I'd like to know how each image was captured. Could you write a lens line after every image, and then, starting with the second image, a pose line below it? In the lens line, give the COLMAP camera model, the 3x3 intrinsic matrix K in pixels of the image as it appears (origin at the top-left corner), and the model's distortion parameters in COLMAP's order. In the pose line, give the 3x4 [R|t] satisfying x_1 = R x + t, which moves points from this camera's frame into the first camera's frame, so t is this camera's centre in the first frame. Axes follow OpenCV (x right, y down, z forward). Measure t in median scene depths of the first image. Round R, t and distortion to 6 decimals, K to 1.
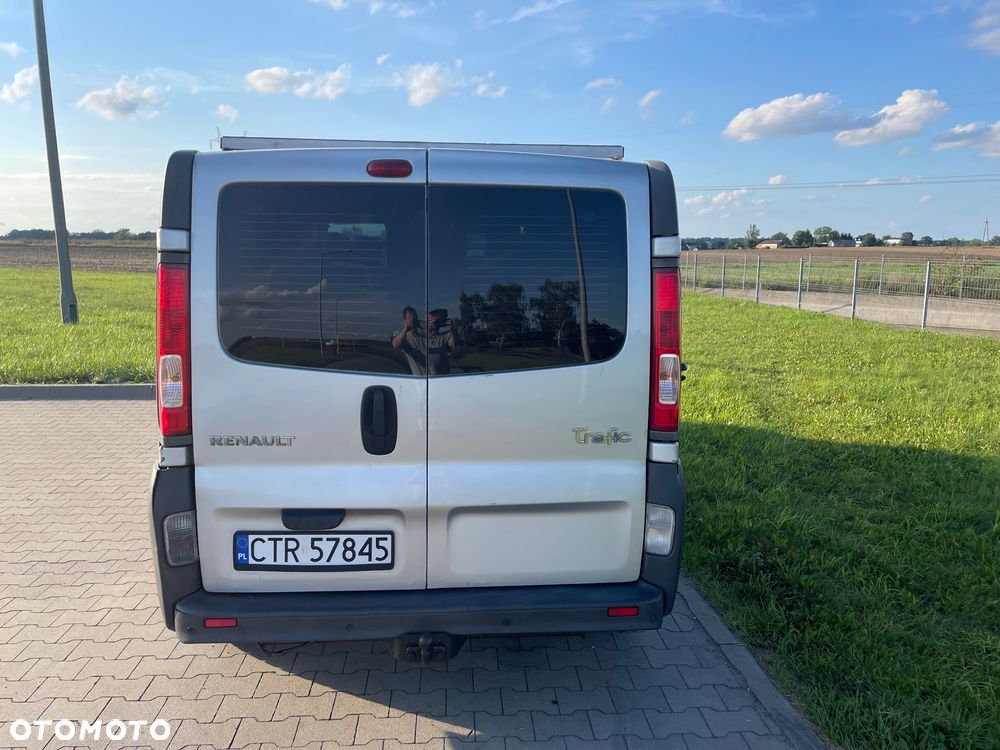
lens RADIAL K [[751.1, 0, 489.8], [0, 751.1, 377.6], [0, 0, 1]] dist [0.073177, -0.091183]
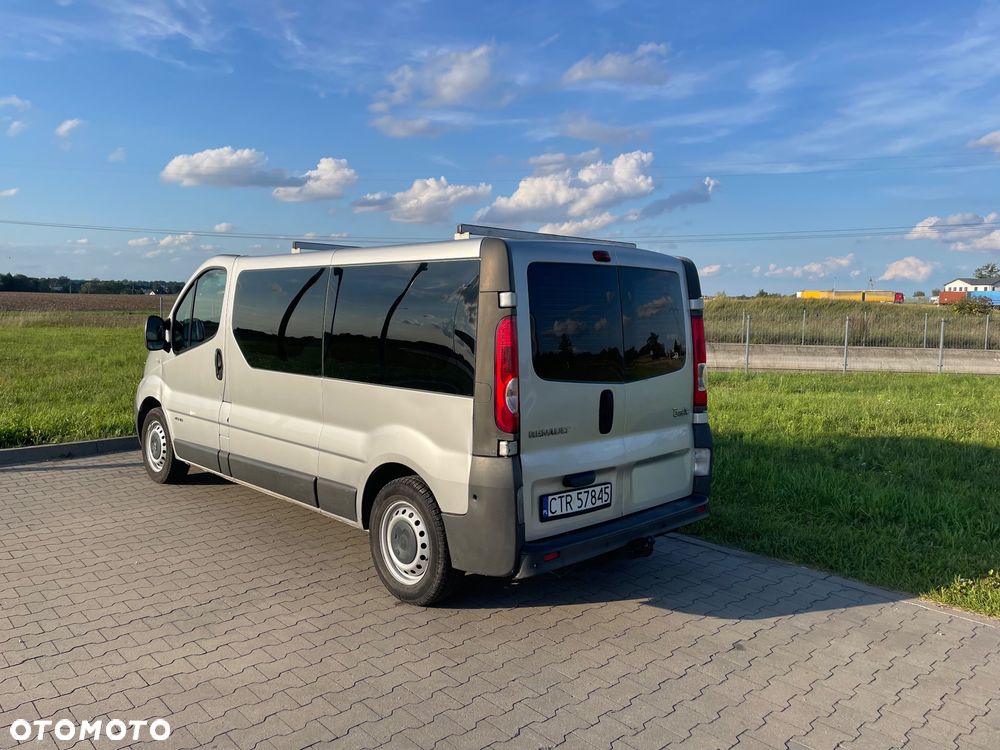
lens RADIAL K [[751.1, 0, 486.8], [0, 751.1, 376.5], [0, 0, 1]] dist [0.073177, -0.091183]
pose [[0.775178, -0.055975, 0.629258, -1.316338], [0.093437, 0.995271, -0.026571, 0.001604], [-0.624794, 0.079393, 0.776742, -0.085816]]
